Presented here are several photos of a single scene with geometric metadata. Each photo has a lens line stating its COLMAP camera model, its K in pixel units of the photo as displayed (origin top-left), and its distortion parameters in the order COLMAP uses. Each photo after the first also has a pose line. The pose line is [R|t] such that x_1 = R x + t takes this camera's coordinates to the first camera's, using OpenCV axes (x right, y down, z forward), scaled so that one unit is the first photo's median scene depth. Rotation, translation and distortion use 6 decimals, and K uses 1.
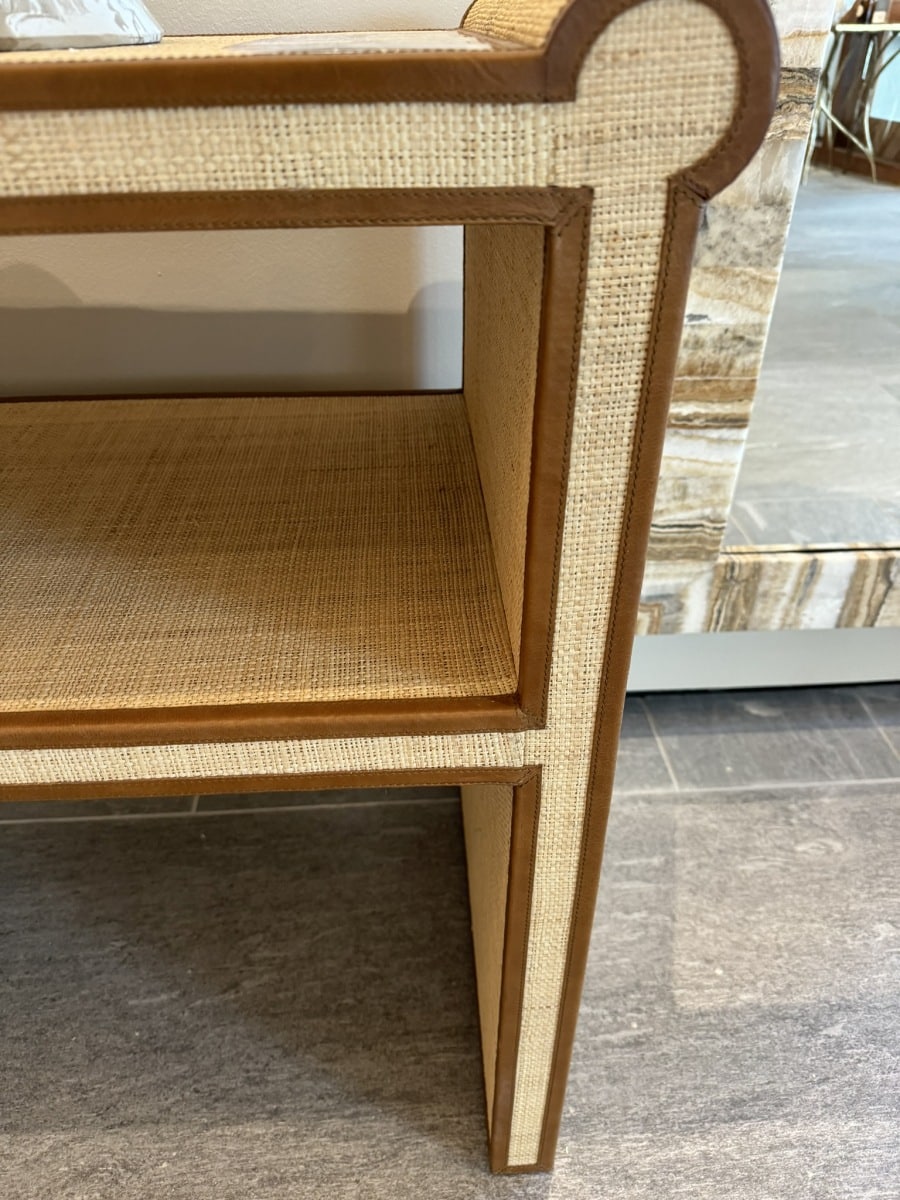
lens RADIAL K [[858.9, 0, 450.0], [0, 858.9, 626.3], [0, 0, 1]] dist [-0.032640, 0.005659]
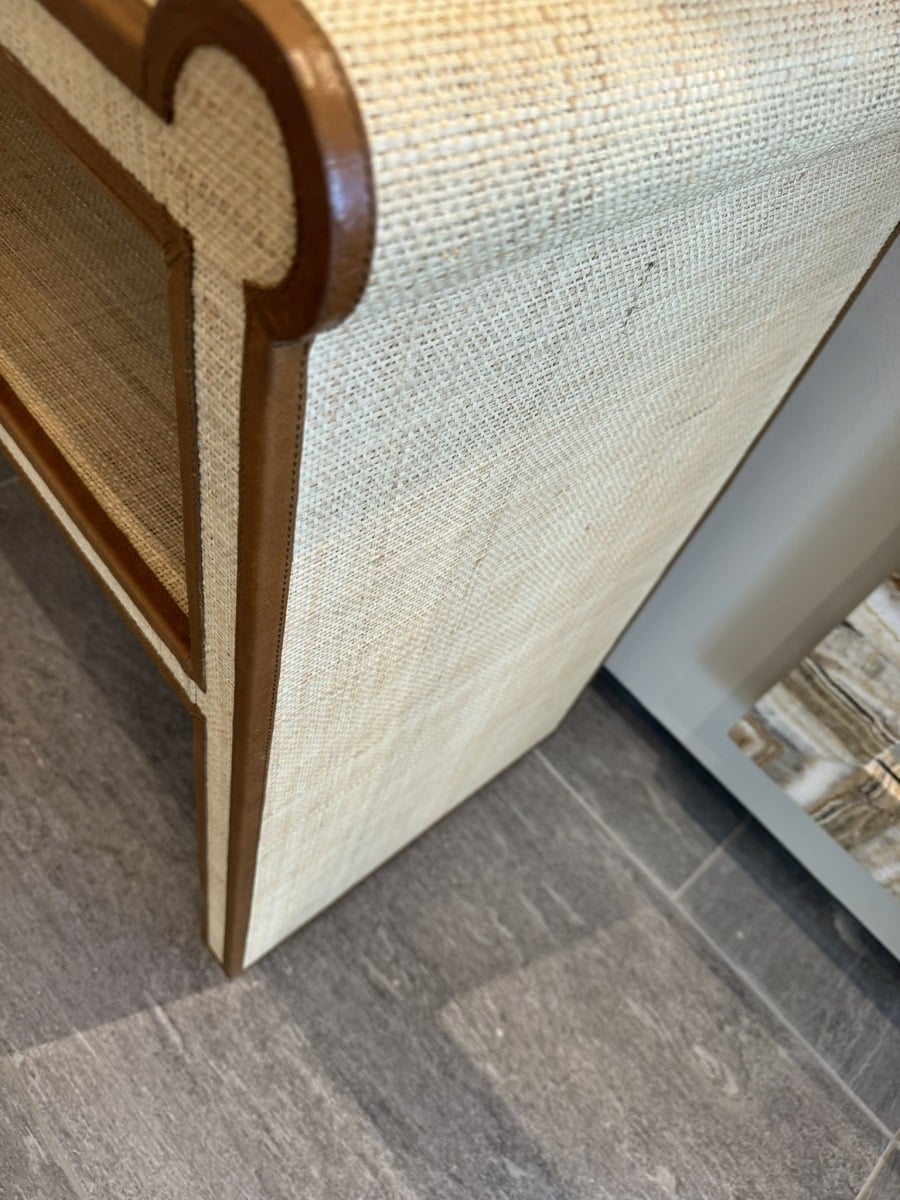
lens RADIAL K [[858.9, 0, 450.0], [0, 858.9, 626.3], [0, 0, 1]] dist [-0.032640, 0.005659]
pose [[0.593833, 0.724906, -0.349104, 0.758350], [-0.615939, 0.688742, 0.382431, -0.645374], [0.517669, -0.012074, 0.855496, 0.406569]]
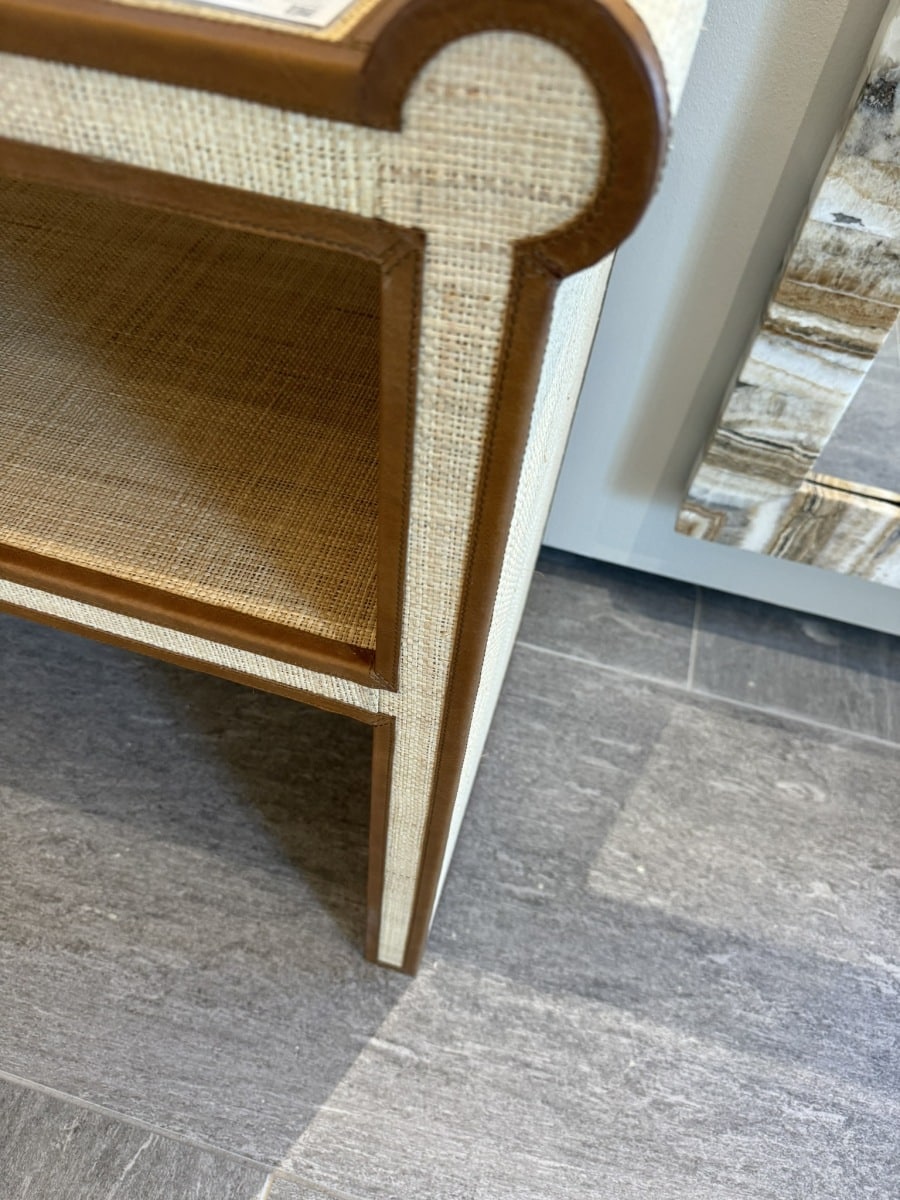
lens RADIAL K [[848.5, 0, 455.1], [0, 848.5, 617.5], [0, 0, 1]] dist [-0.026354, -0.007273]
pose [[0.940317, 0.312695, -0.134258, 0.377570], [-0.258631, 0.913090, 0.315242, -0.395411], [0.221164, -0.261704, 0.939467, 0.128010]]
